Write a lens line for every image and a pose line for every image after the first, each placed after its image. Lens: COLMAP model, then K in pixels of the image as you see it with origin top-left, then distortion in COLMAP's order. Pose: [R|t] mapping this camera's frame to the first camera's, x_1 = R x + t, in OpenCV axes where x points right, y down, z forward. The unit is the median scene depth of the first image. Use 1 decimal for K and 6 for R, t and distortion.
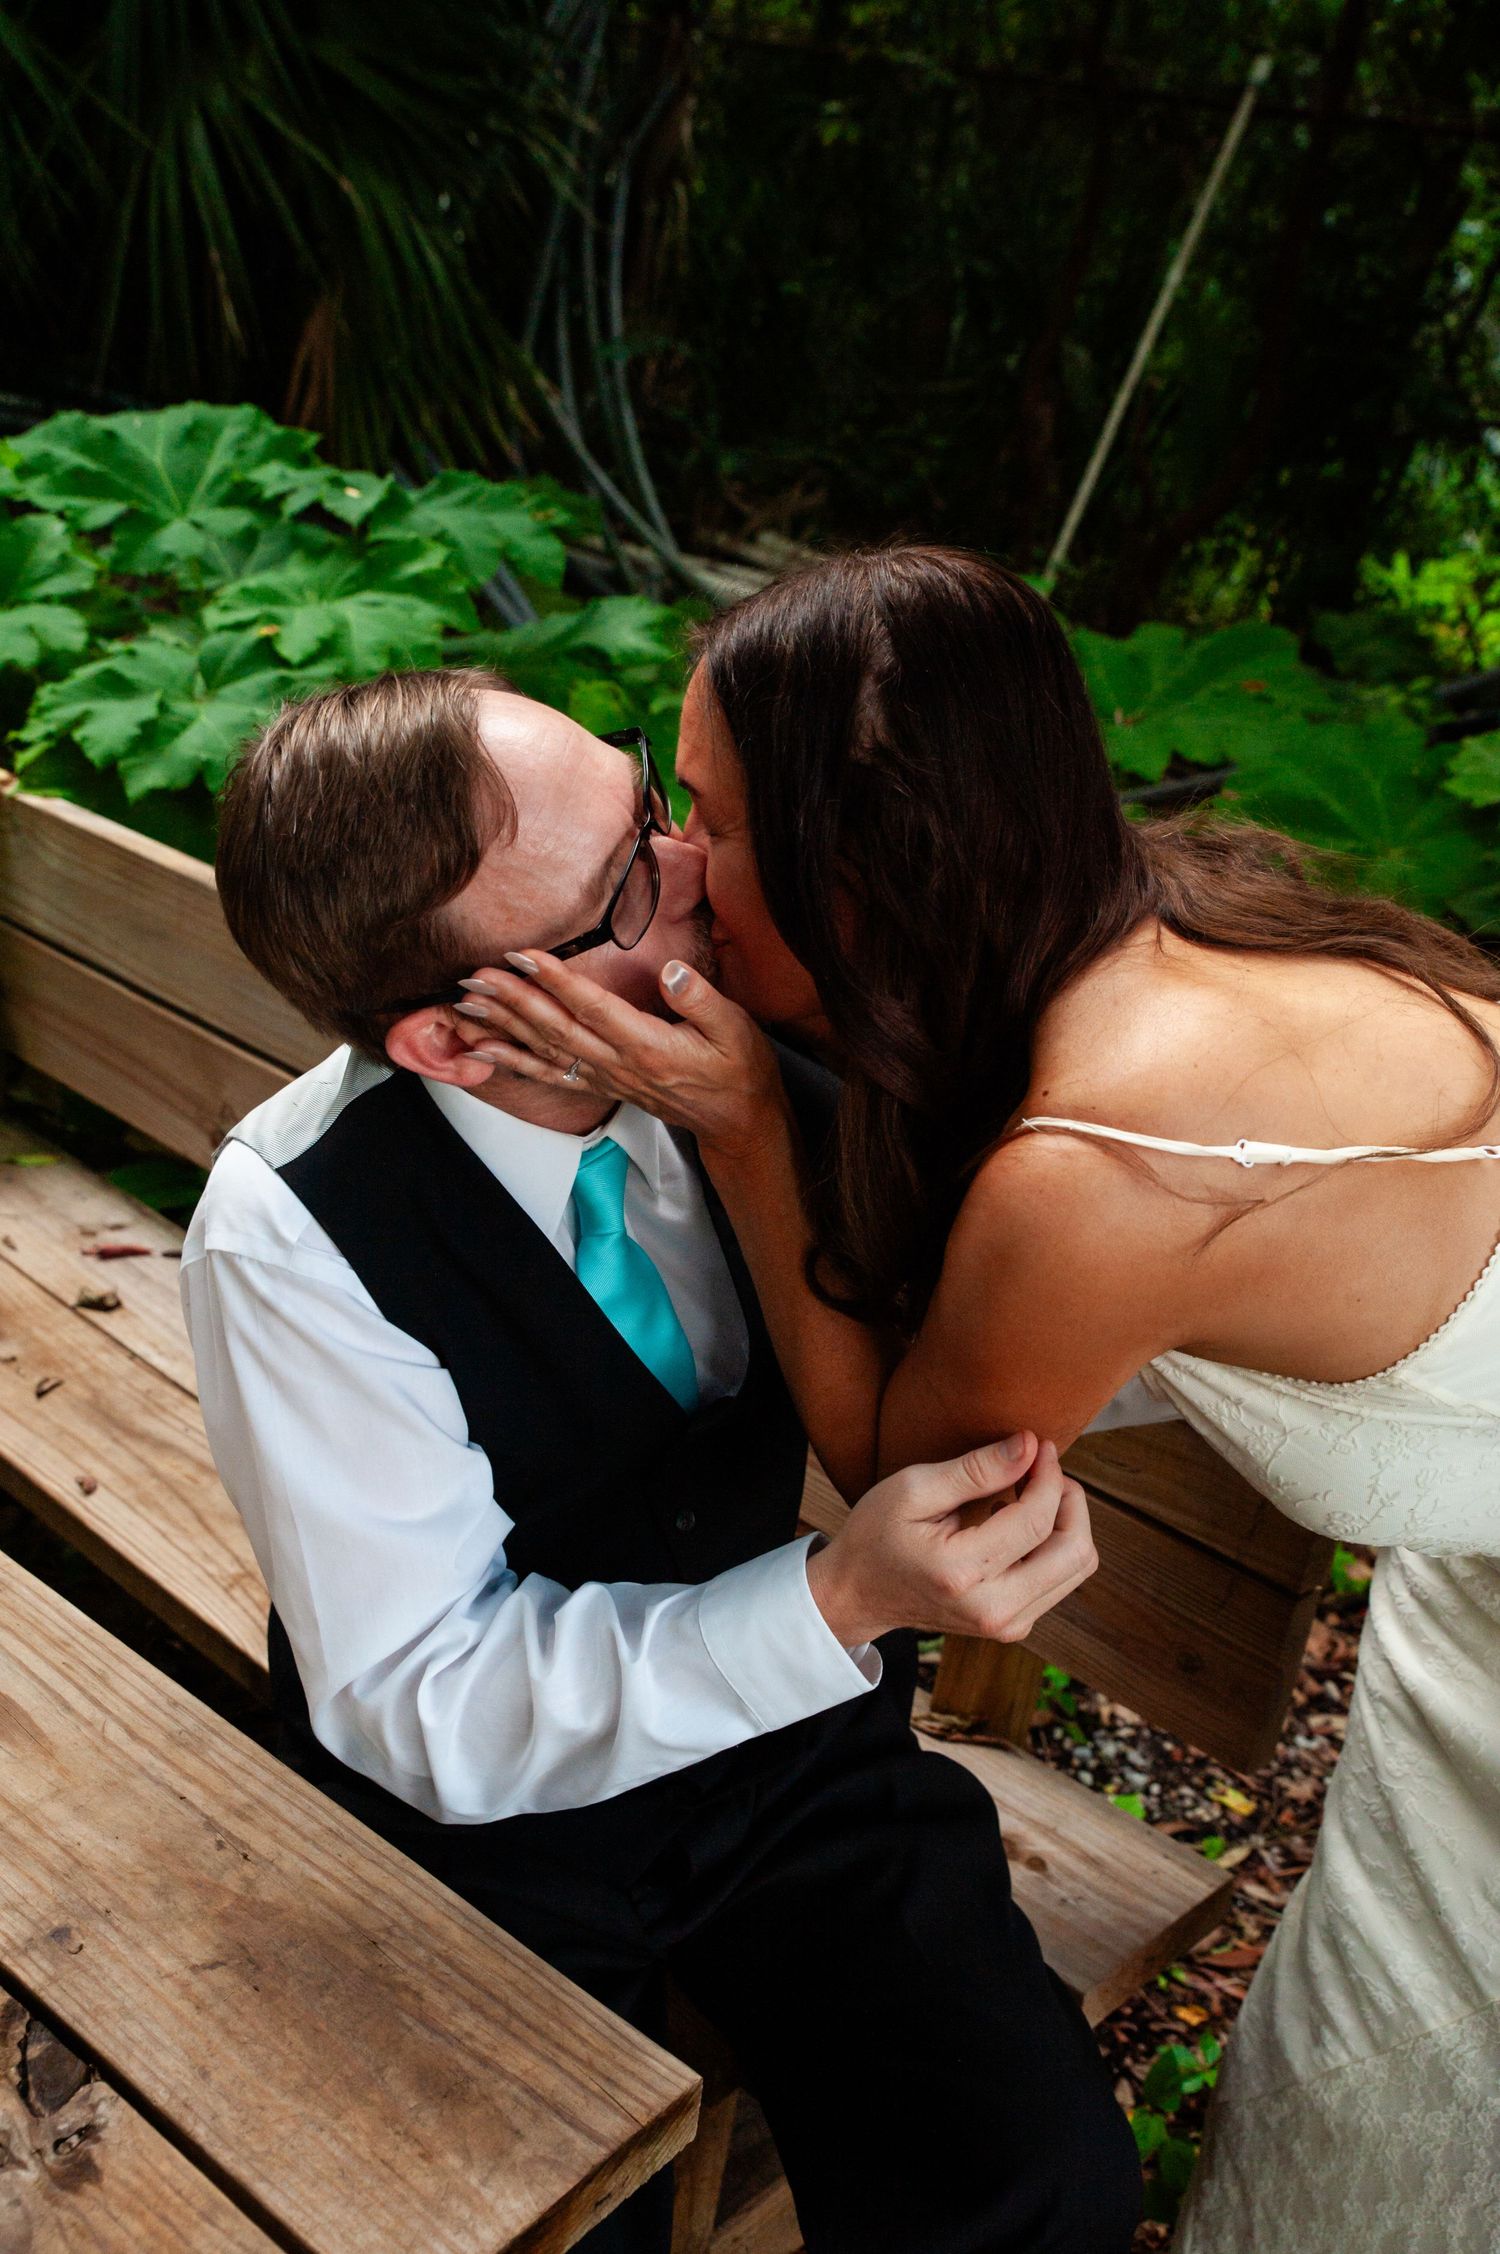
lens RADIAL K [[2376.9, 0, 767.5], [0, 2376.9, 1179.7], [0, 0, 1]] dist [0.005000, -0.002461]
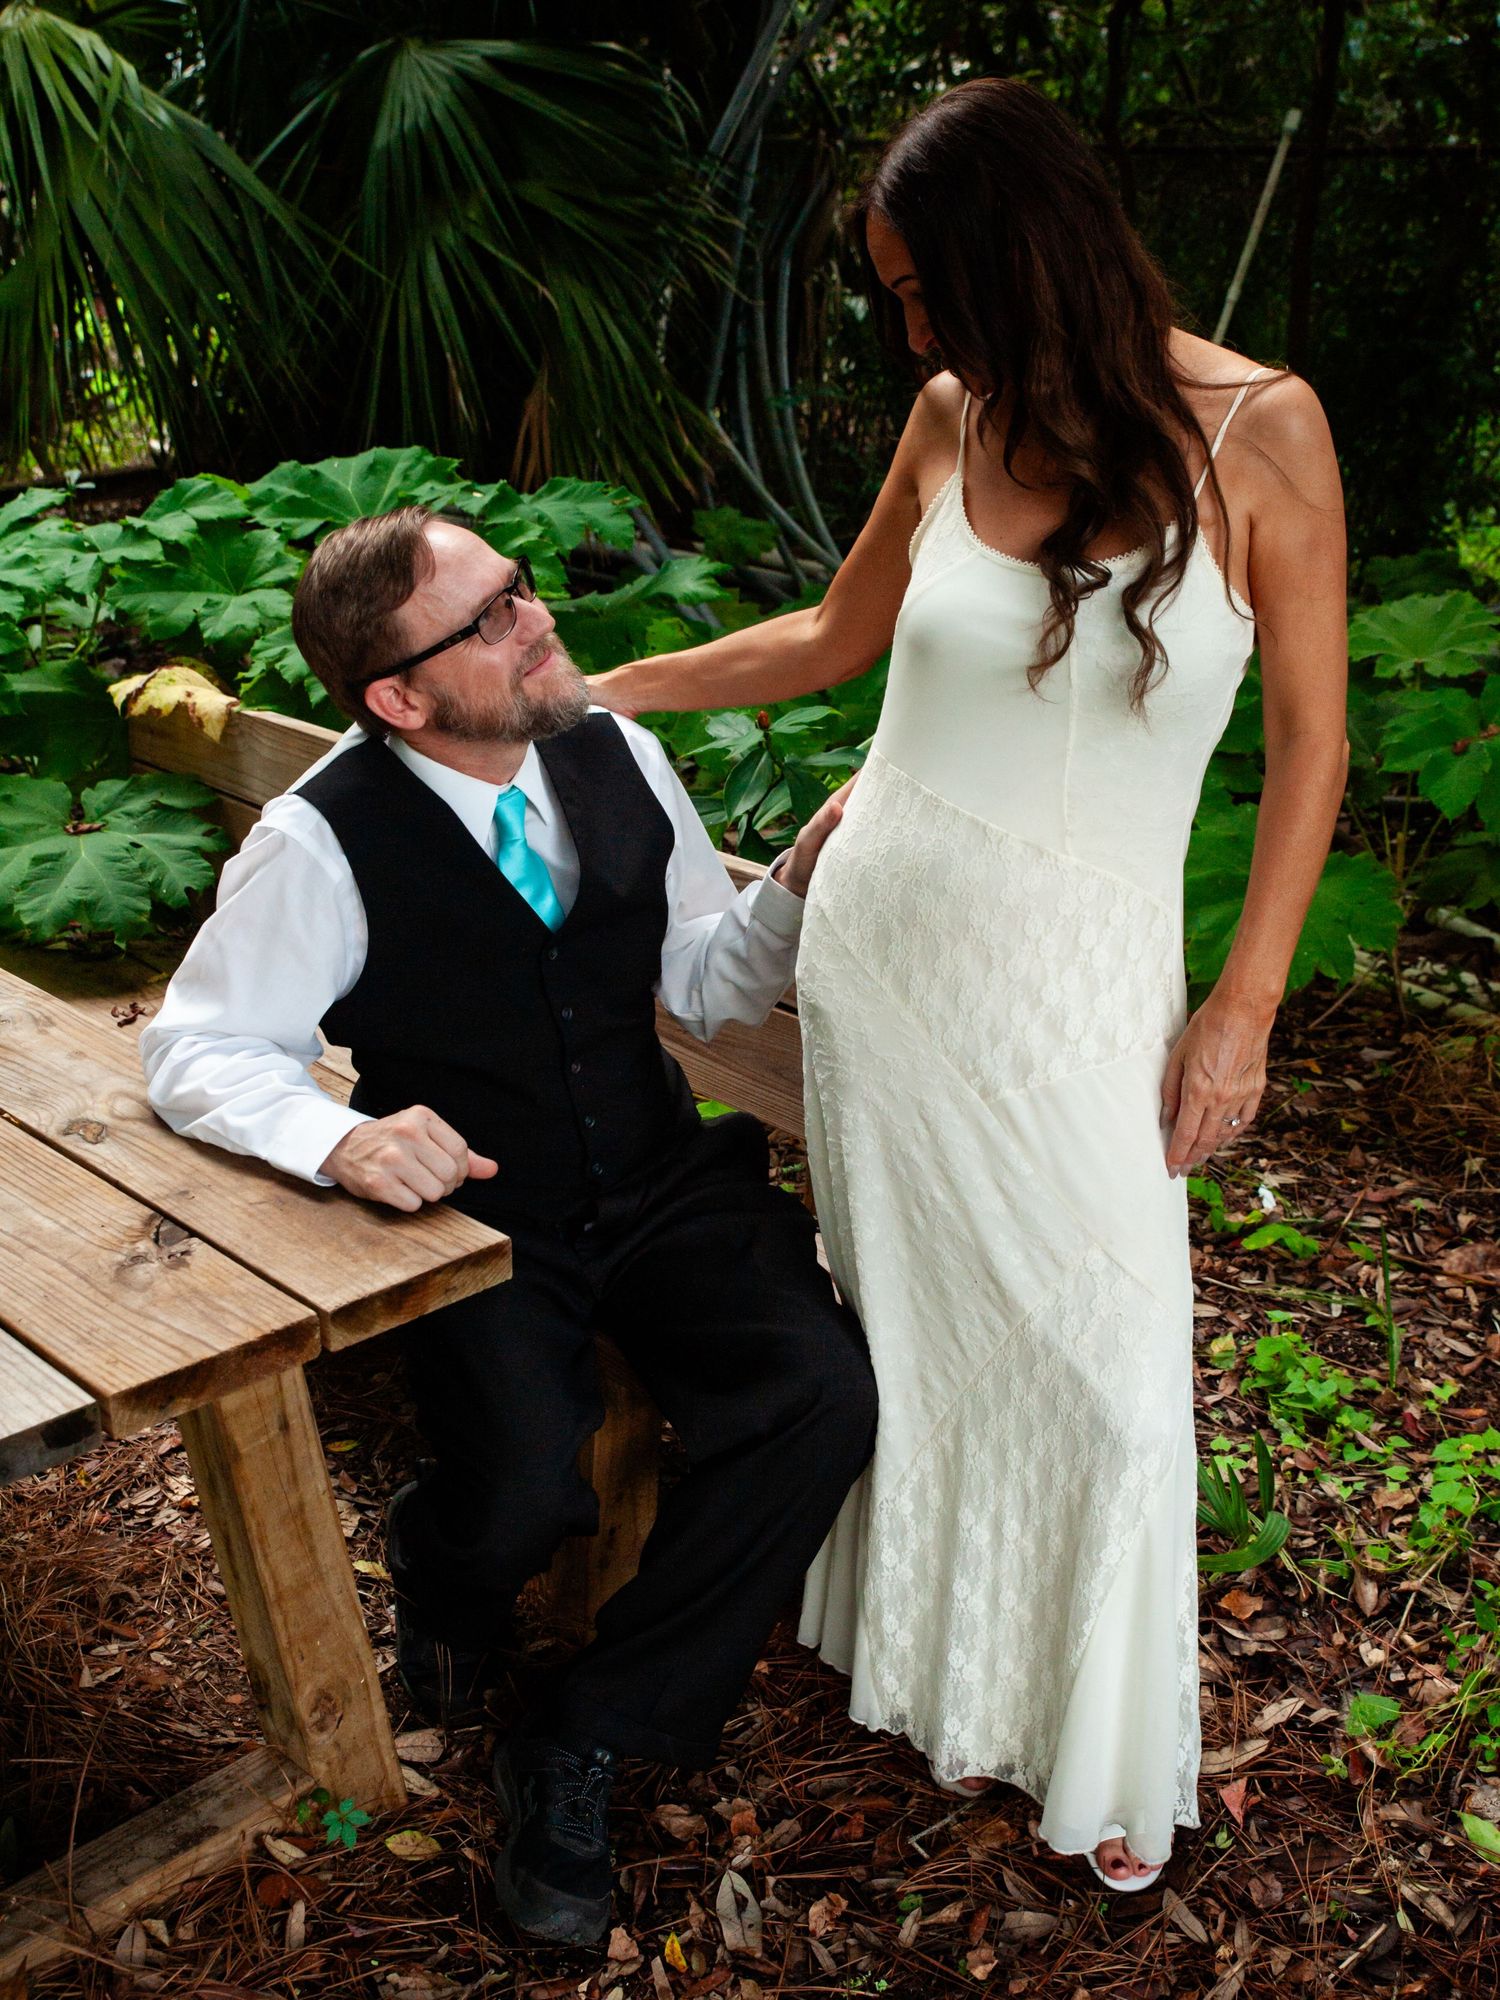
lens RADIAL K [[2276.0, 0, 750.0], [0, 2276.0, 1000.0], [0, 0, 1]] dist [-0.051047, 0.069132]
pose [[0.988511, -0.059388, -0.138990, 0.154345], [0.047389, 0.994983, -0.088104, 0.133866], [0.143525, 0.080506, 0.986367, -0.272451]]
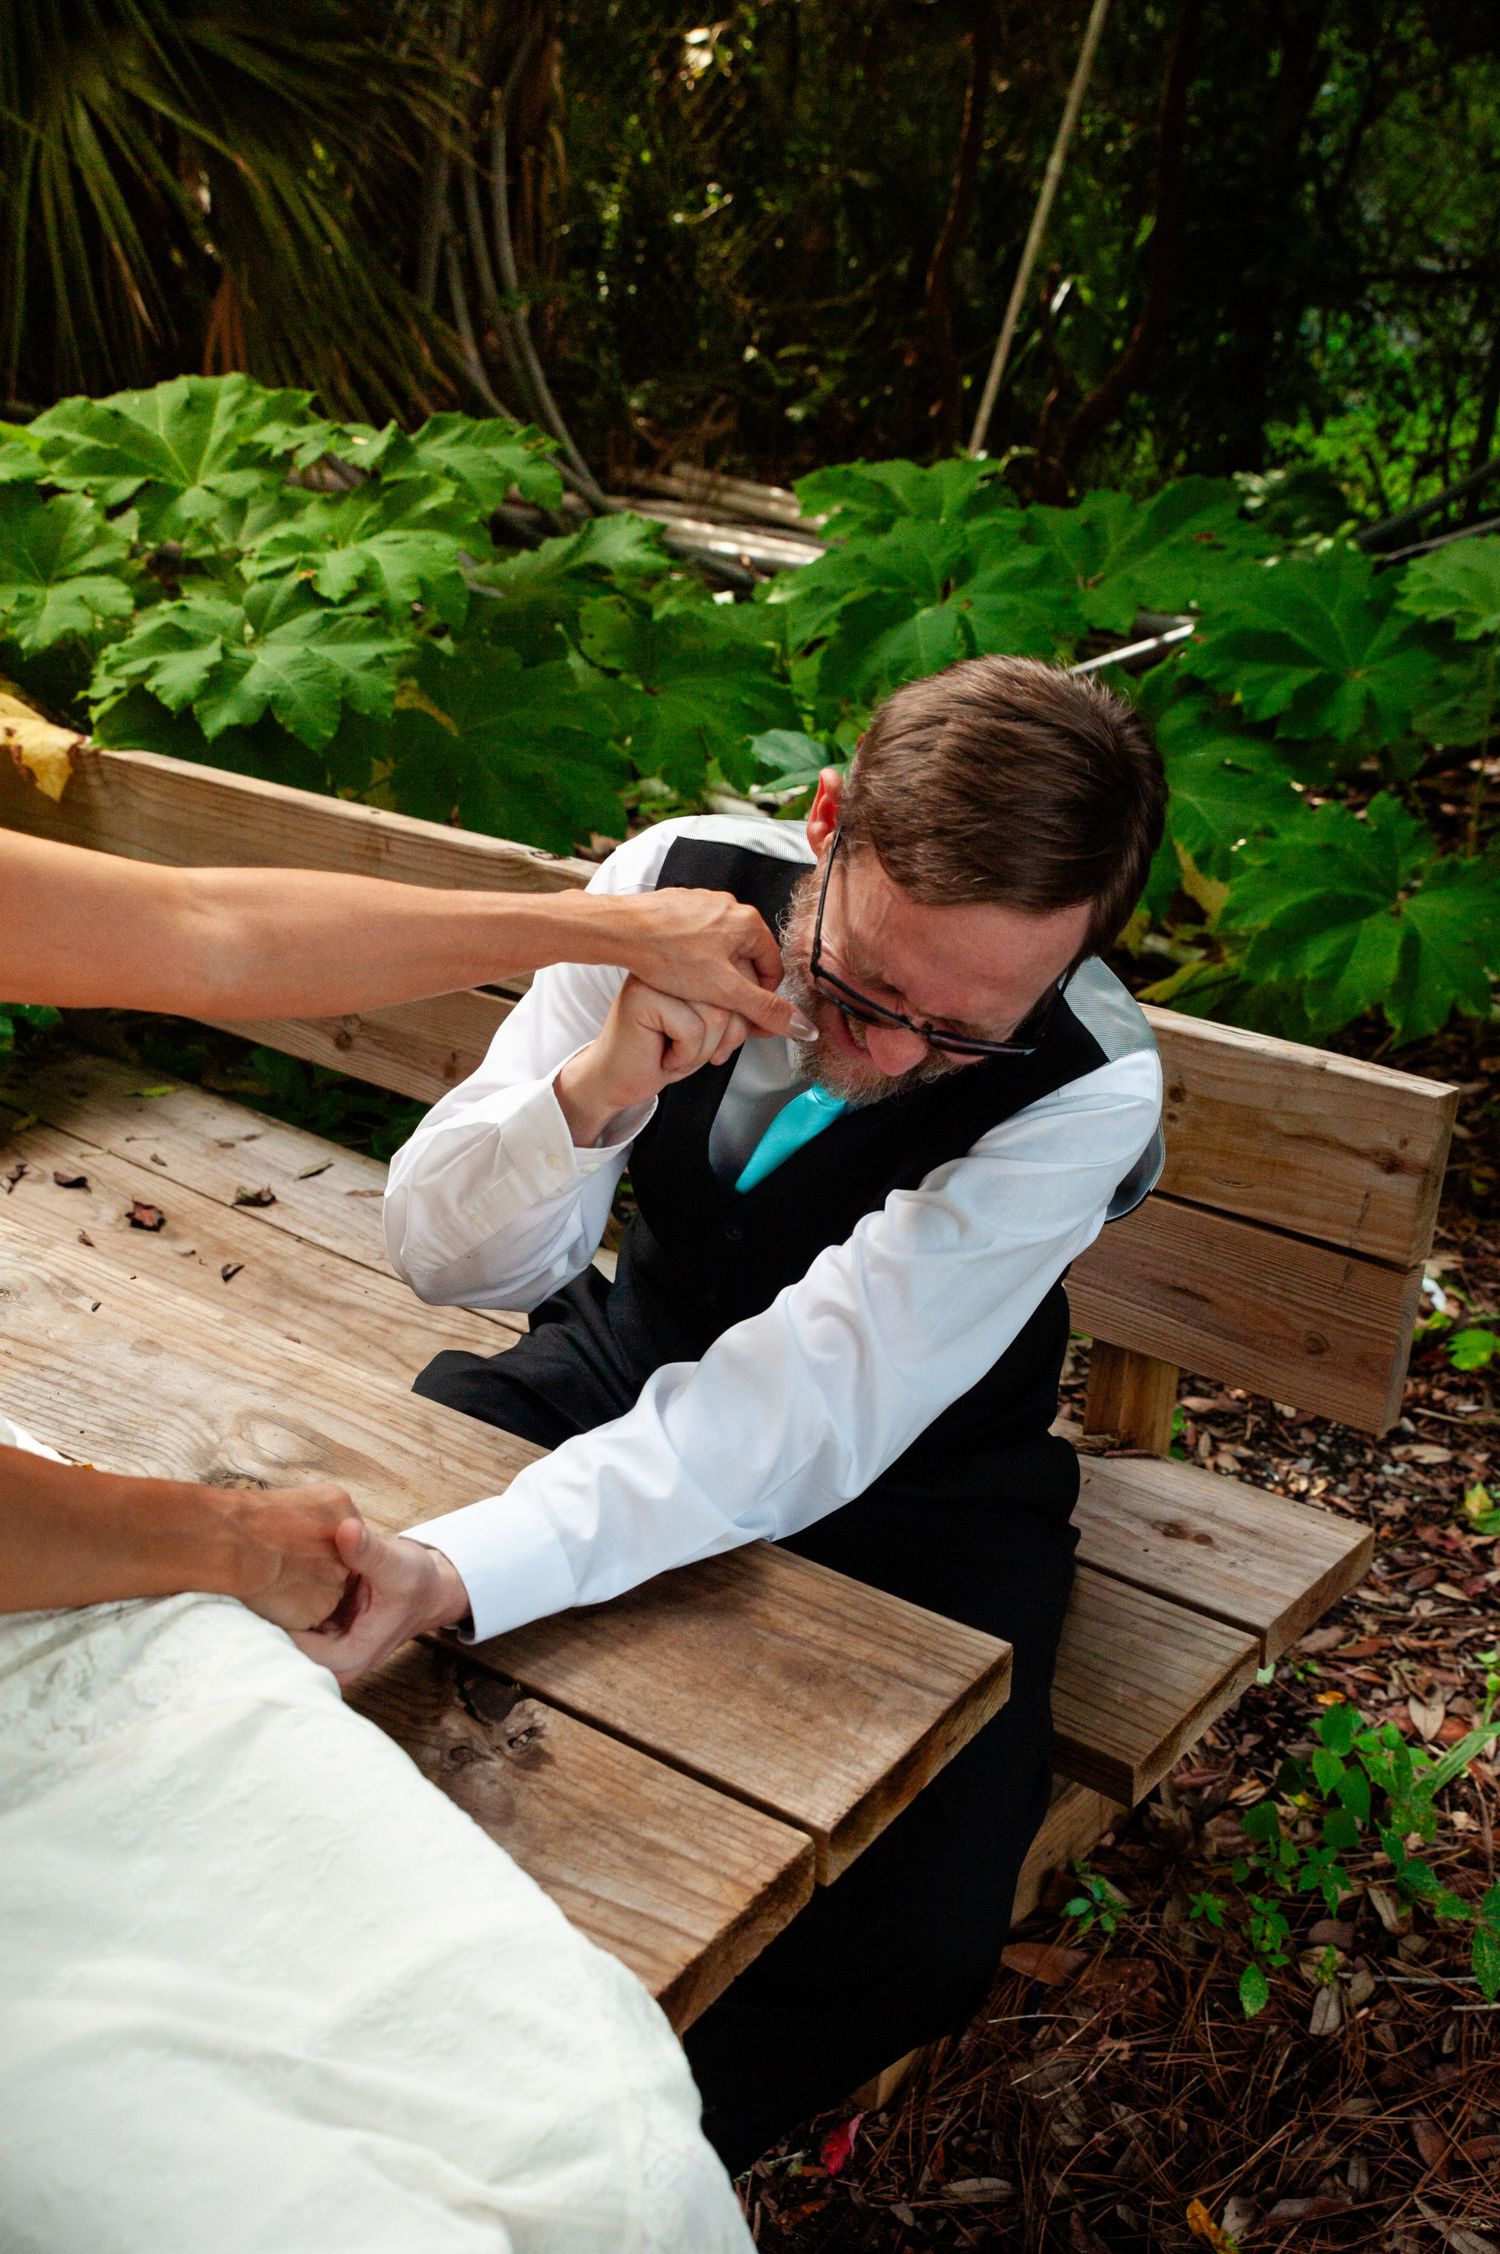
lens RADIAL K [[2396.3, 0, 790.5], [0, 2396.3, 1178.6], [0, 0, 1]] dist [-0.052759, 0.202705]
pose [[0.992285, -0.120712, 0.028254, -0.054409], [0.120094, 0.992505, 0.022630, 0.037619], [-0.030774, -0.019062, 0.999345, -0.078720]]
